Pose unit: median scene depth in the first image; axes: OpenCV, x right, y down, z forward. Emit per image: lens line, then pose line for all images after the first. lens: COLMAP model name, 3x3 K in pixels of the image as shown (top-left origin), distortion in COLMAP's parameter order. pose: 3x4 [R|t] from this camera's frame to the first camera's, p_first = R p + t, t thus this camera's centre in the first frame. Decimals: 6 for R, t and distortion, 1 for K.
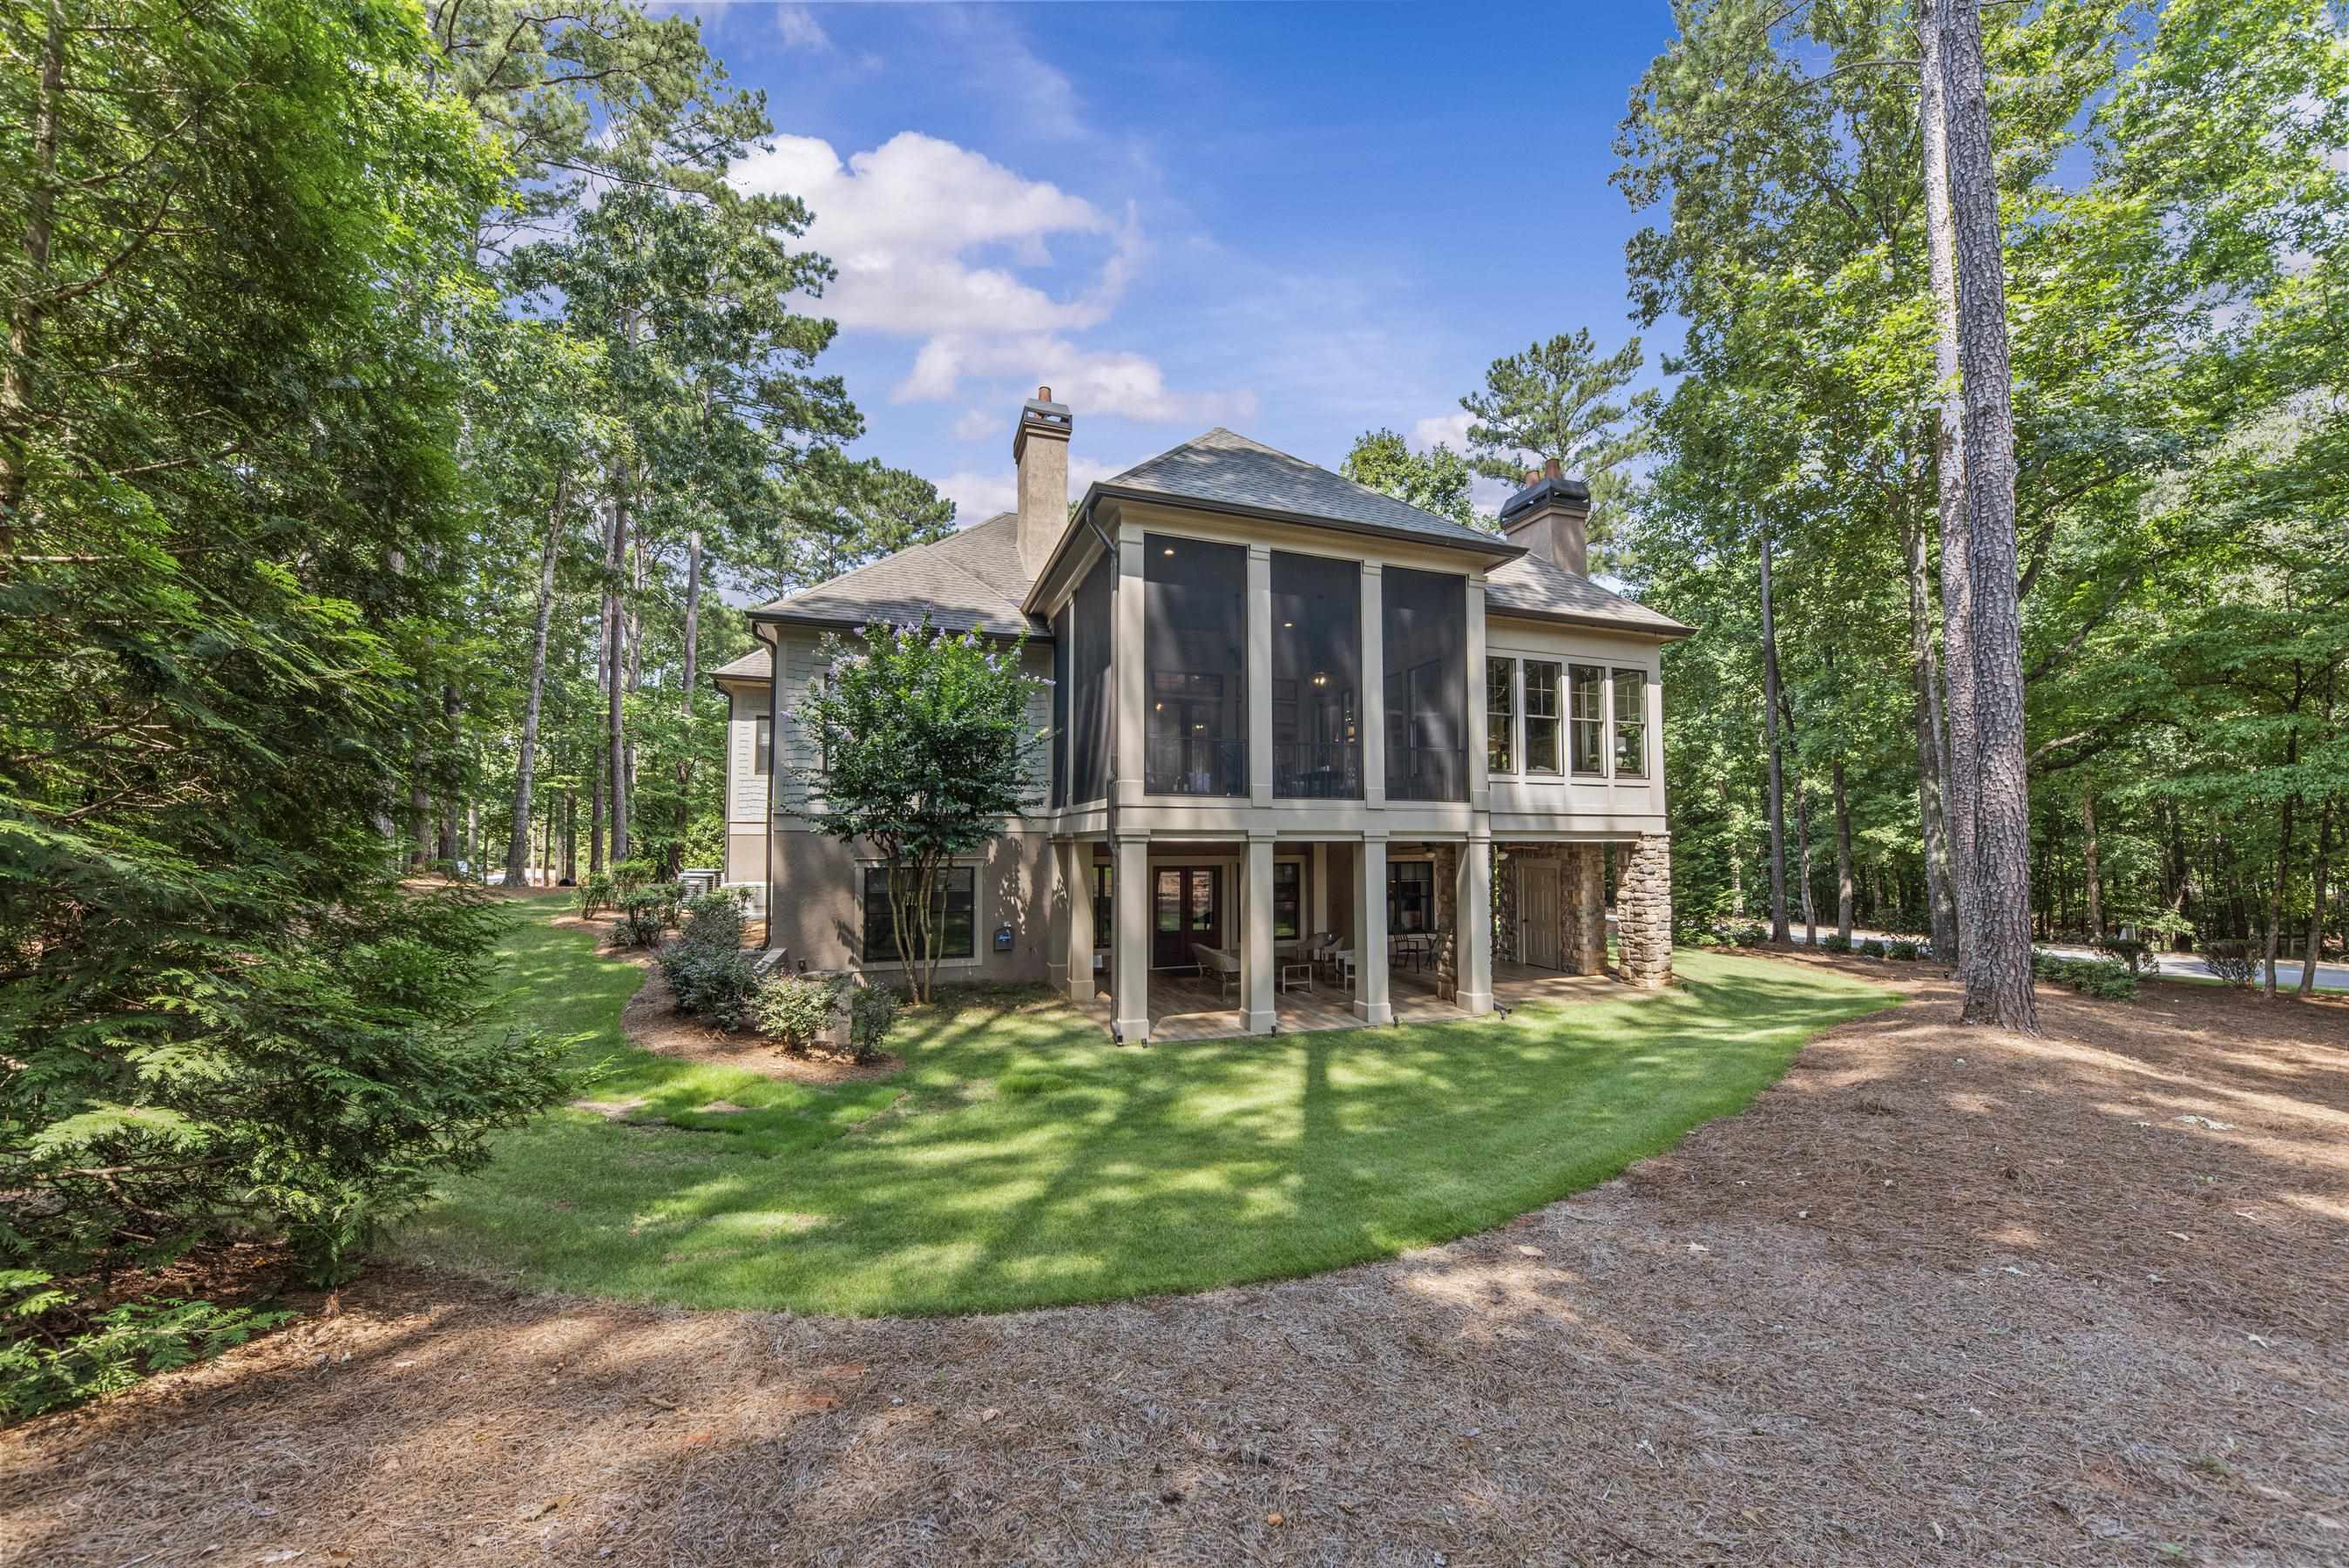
lens RADIAL K [[831.9, 0, 1176.8], [0, 831.9, 799.3], [0, 0, 1]] dist [0.007130, 0.000015]
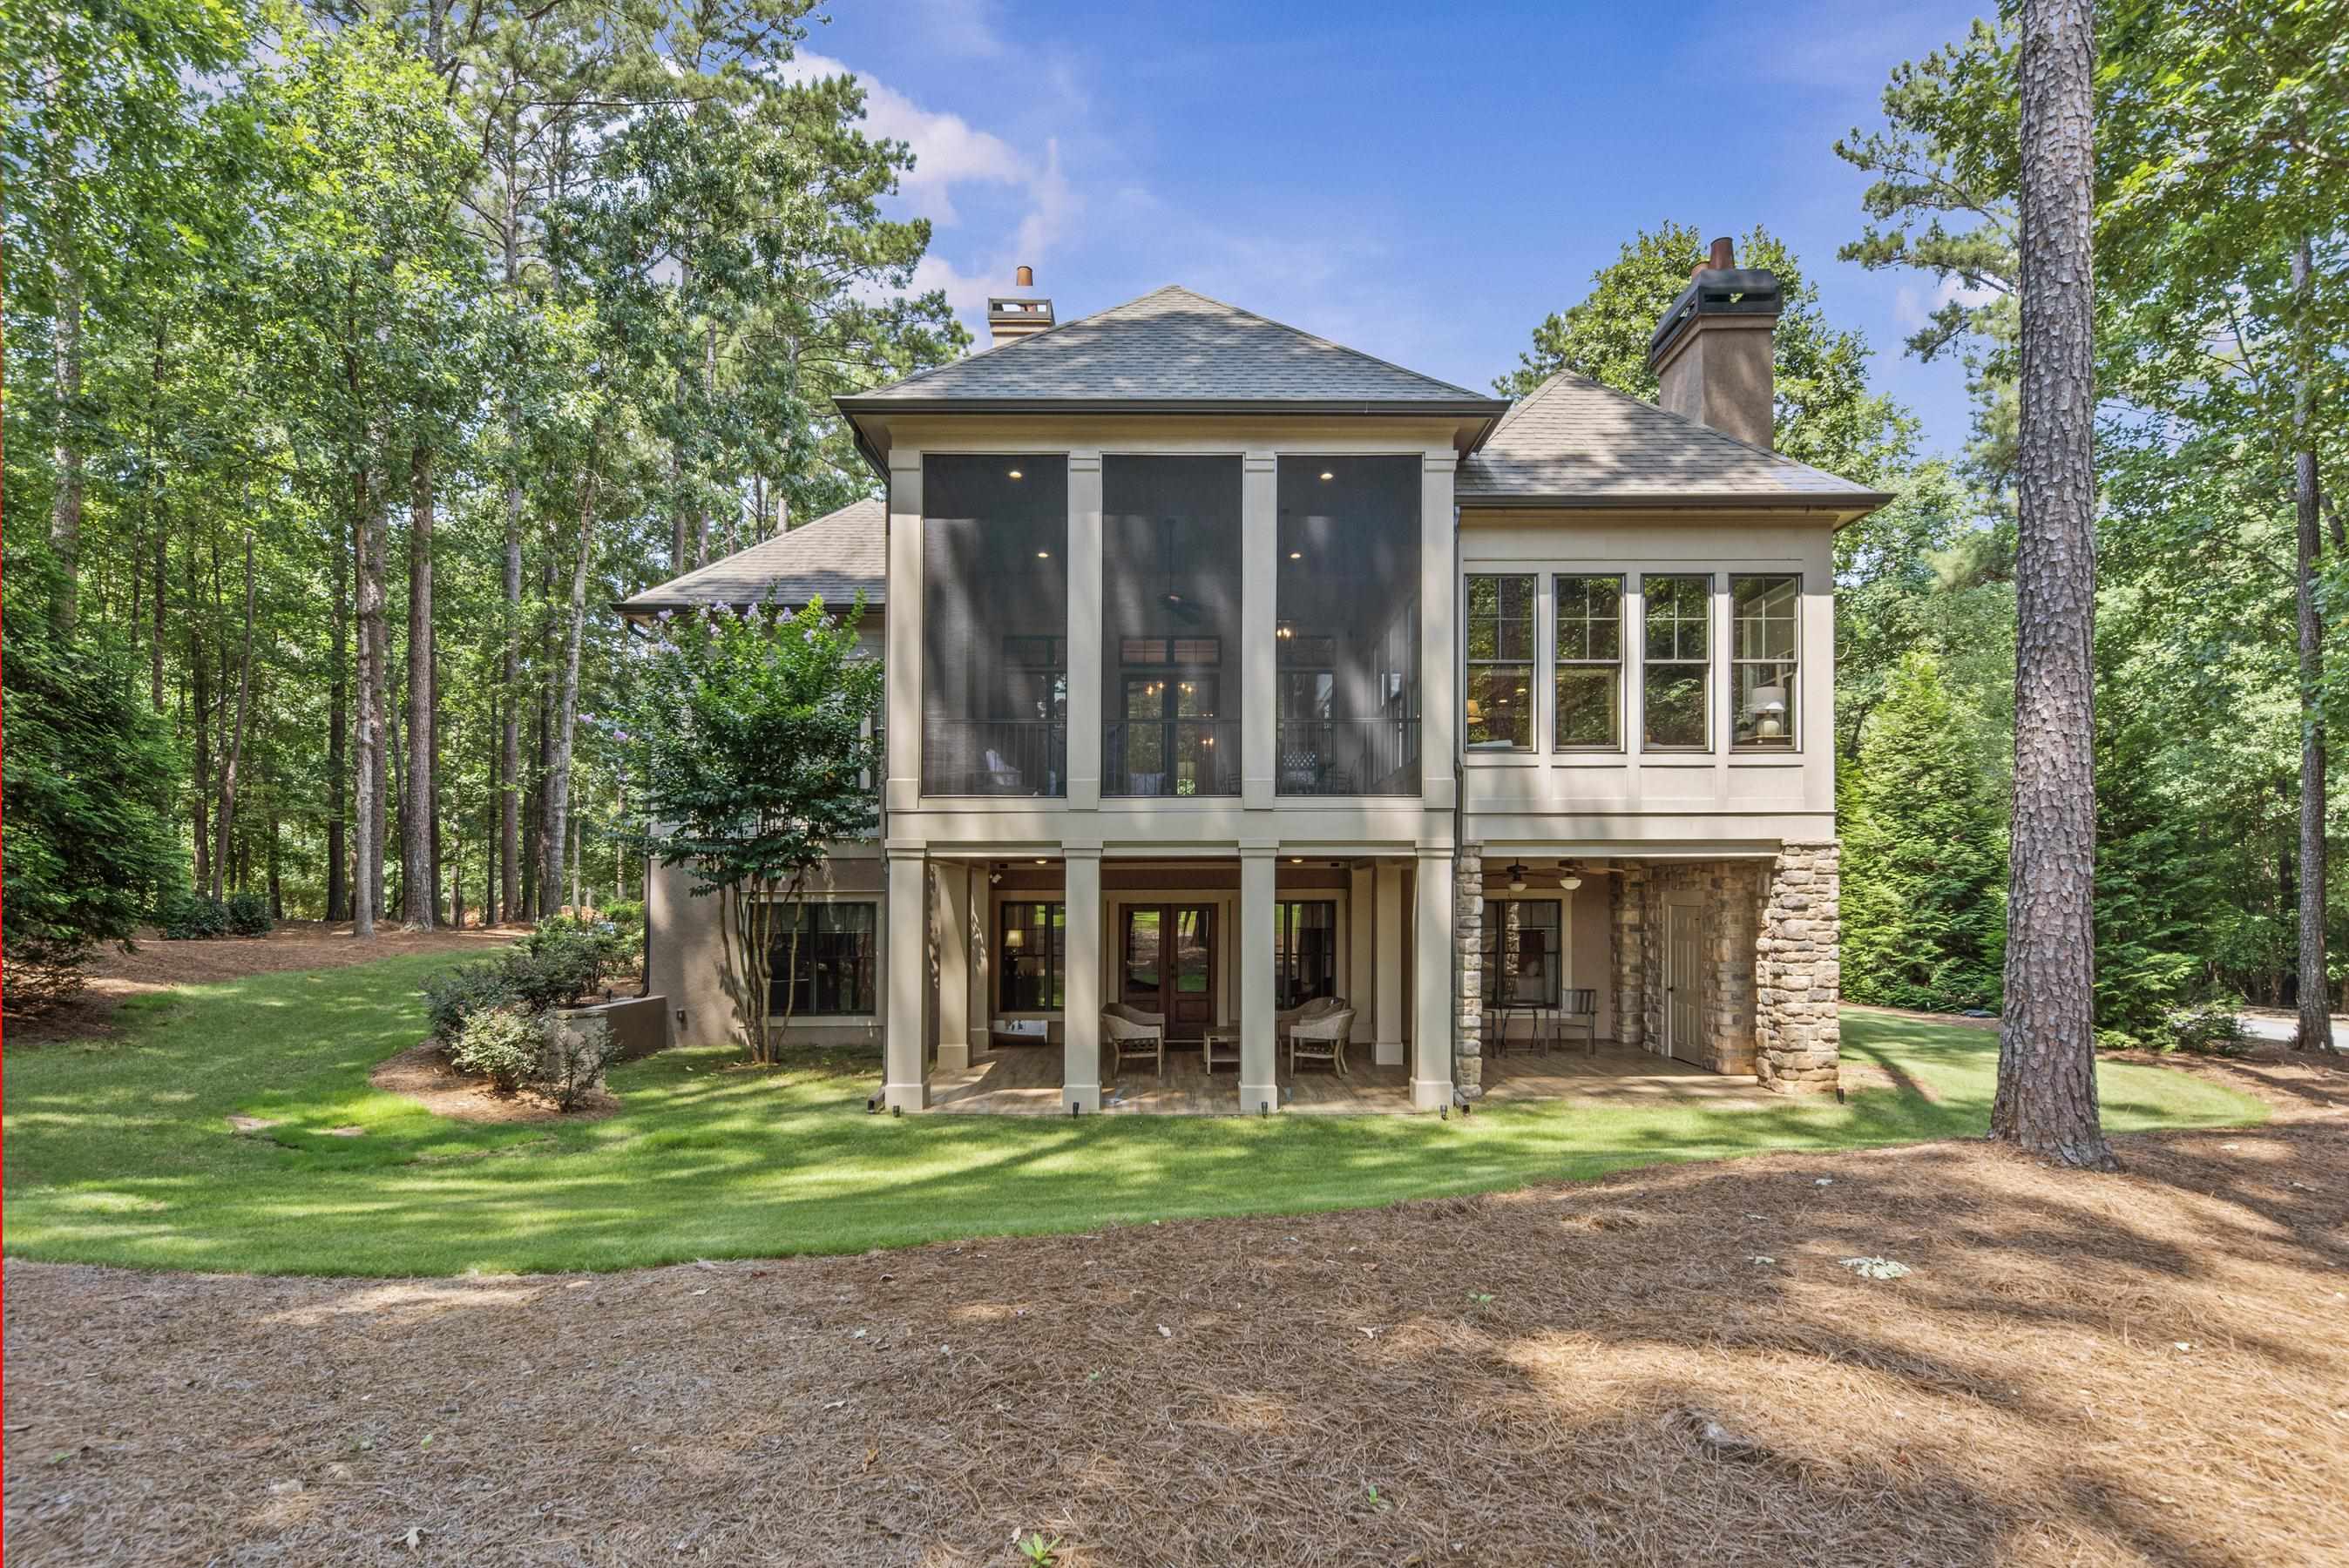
lens RADIAL K [[1195.7, 0, 1170.3], [0, 1195.7, 864.7], [0, 0, 1]] dist [0.013278, 0.000631]
pose [[0.941431, -0.012554, -0.336973, 0.486859], [0.019421, 0.999667, 0.017015, 0.037883], [0.336647, -0.022563, 0.941361, 0.027464]]
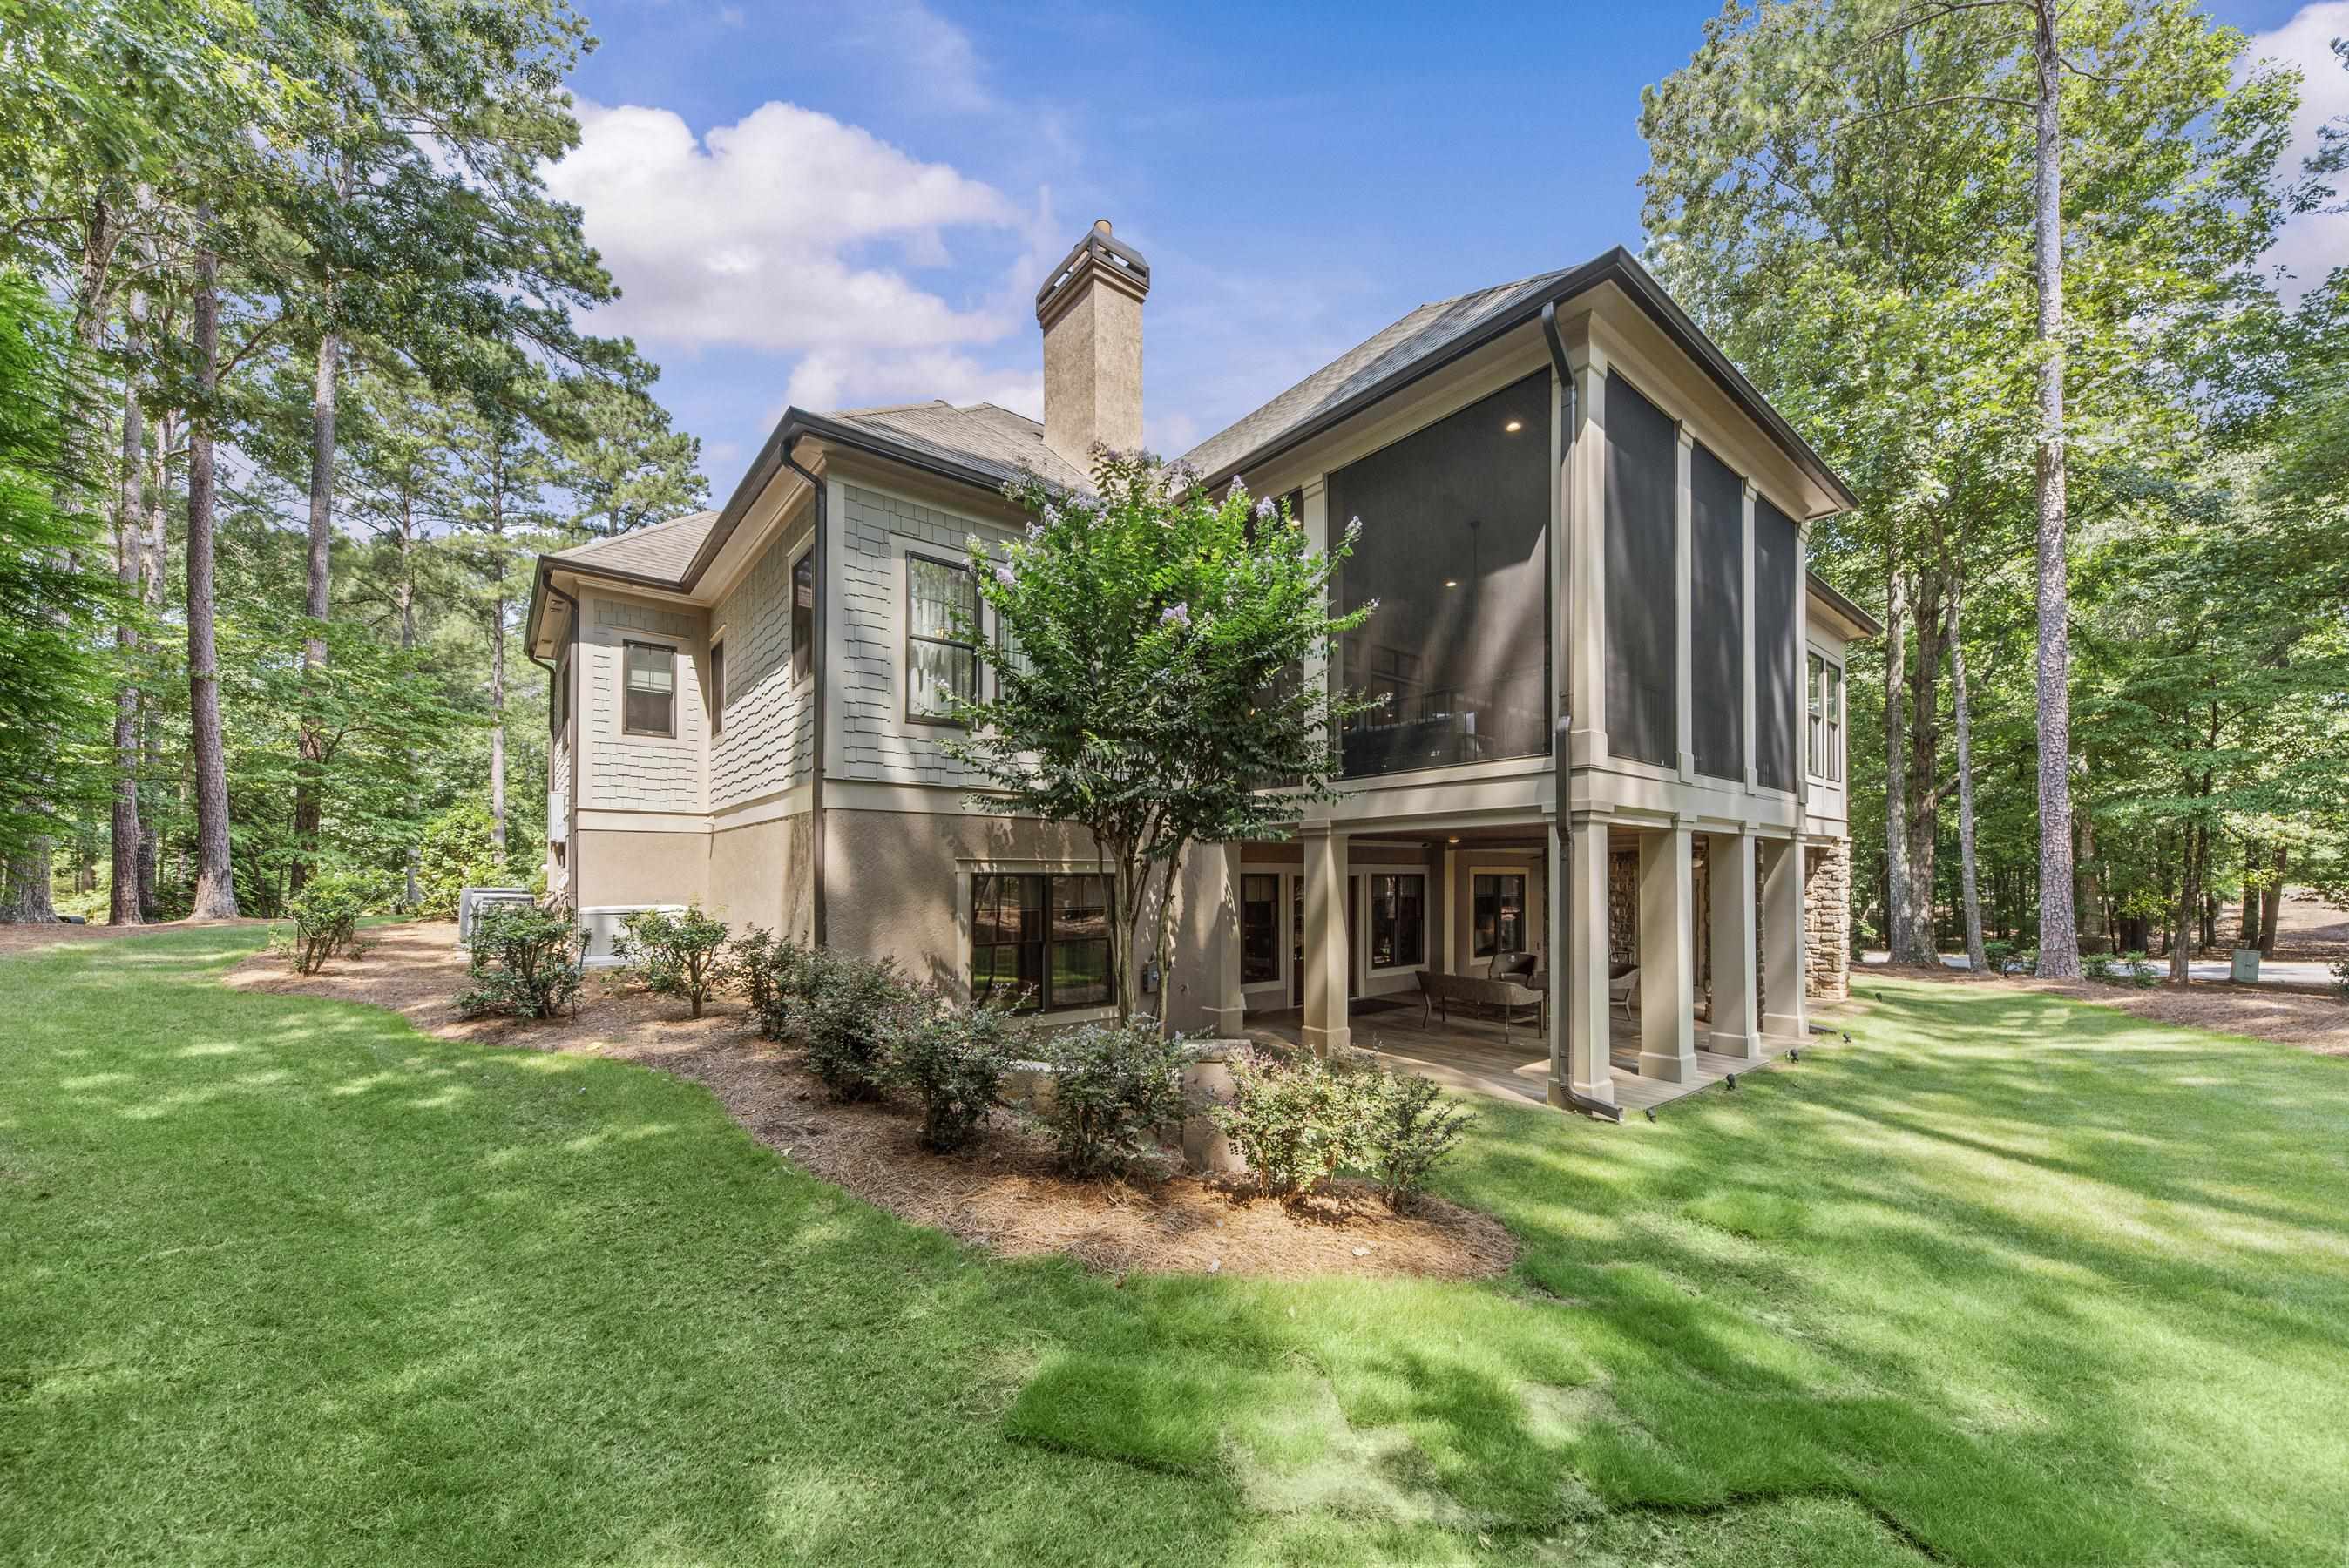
lens RADIAL K [[816.8, 0, 1176.6], [0, 816.8, 865.5], [0, 0, 1]] dist [0.000876, 0.000009]
pose [[0.937196, 0.001738, 0.348799, -0.533696], [-0.018679, 0.998803, 0.045213, 0.054866], [-0.348303, -0.048888, 0.936106, 0.431946]]
